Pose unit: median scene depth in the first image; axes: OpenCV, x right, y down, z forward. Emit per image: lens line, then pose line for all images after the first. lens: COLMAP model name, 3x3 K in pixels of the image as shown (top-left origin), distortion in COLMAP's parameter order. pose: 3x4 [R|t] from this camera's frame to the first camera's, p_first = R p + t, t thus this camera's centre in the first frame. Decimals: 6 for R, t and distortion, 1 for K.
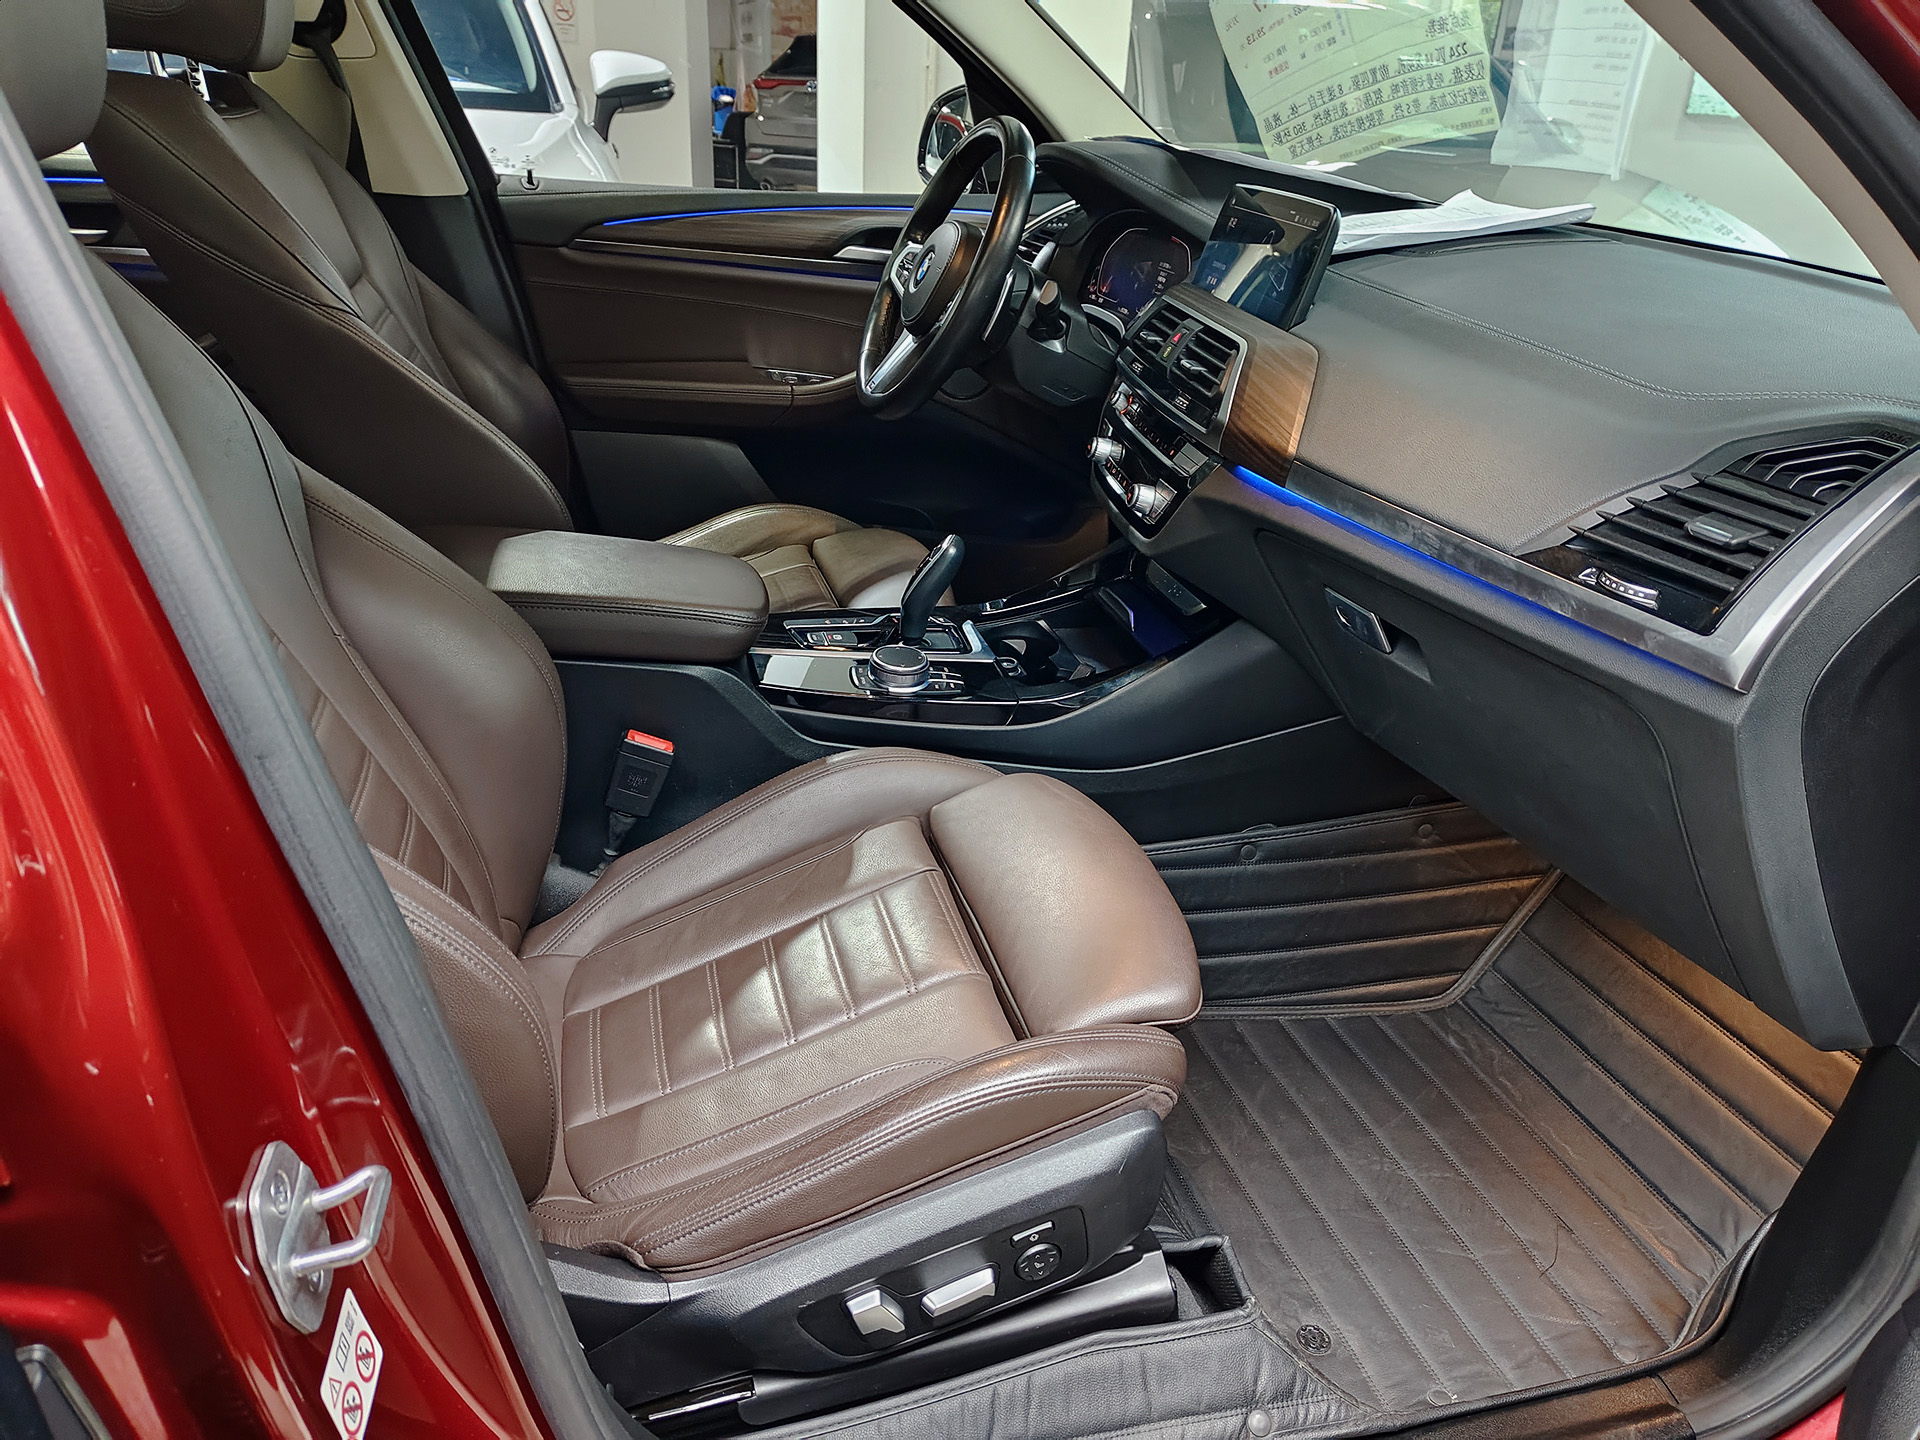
lens RADIAL K [[1376.2, 0, 960.0], [0, 1376.2, 720.0], [0, 0, 1]] dist [-0.004917, 0.027787]
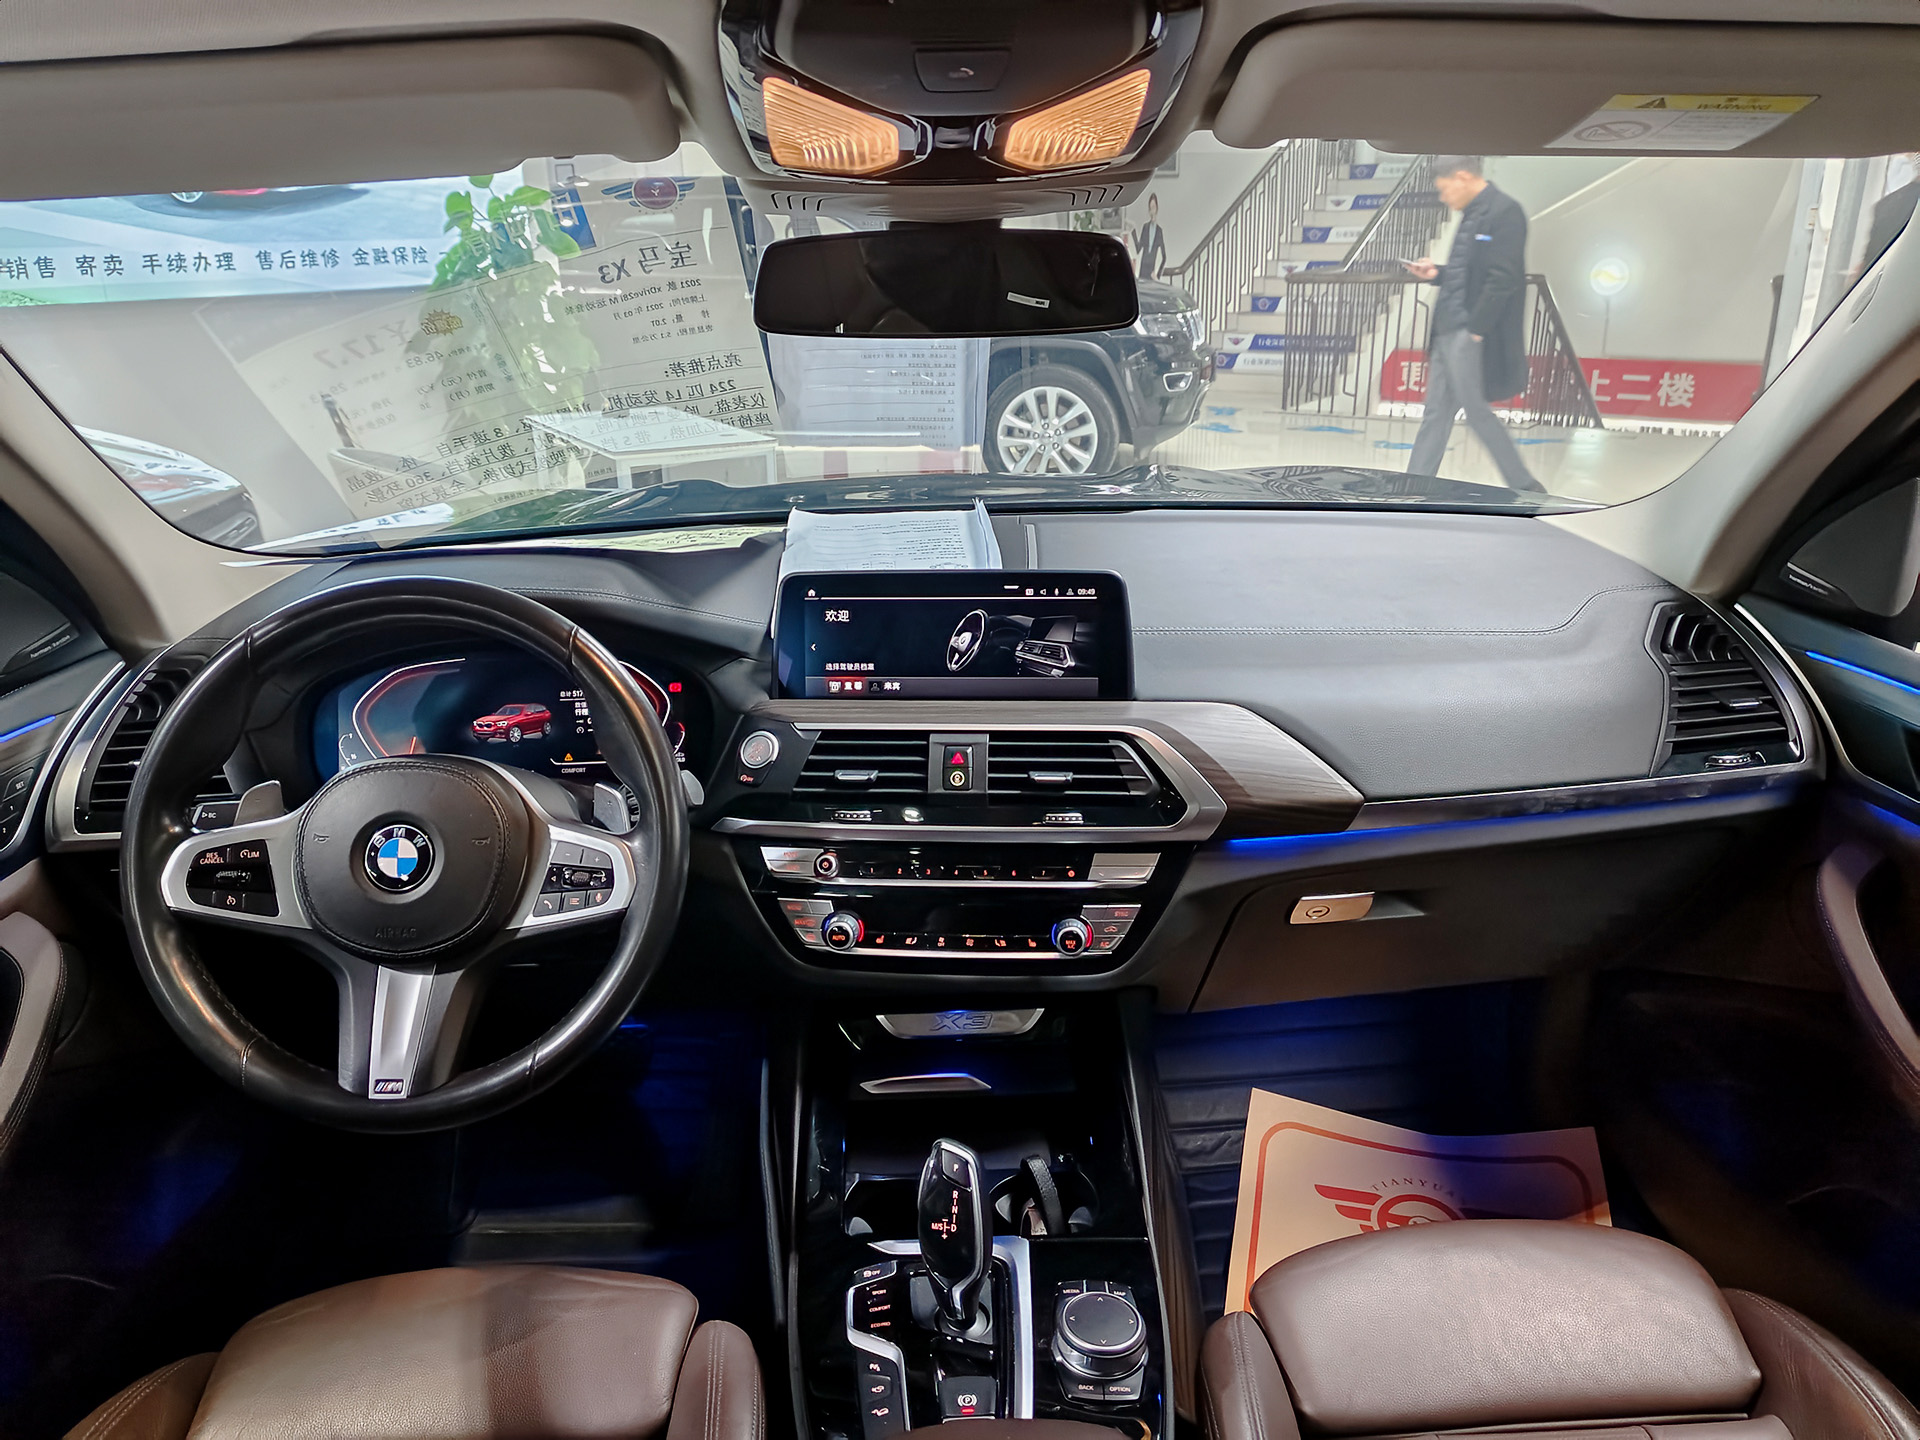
lens RADIAL K [[1376.2, 0, 960.0], [0, 1376.2, 720.0], [0, 0, 1]] dist [-0.004917, 0.027787]
pose [[0.225838, -0.362382, 0.904255, -0.631607], [0.446620, 0.863451, 0.234486, -0.533547], [-0.865753, 0.350902, 0.356847, 0.754763]]
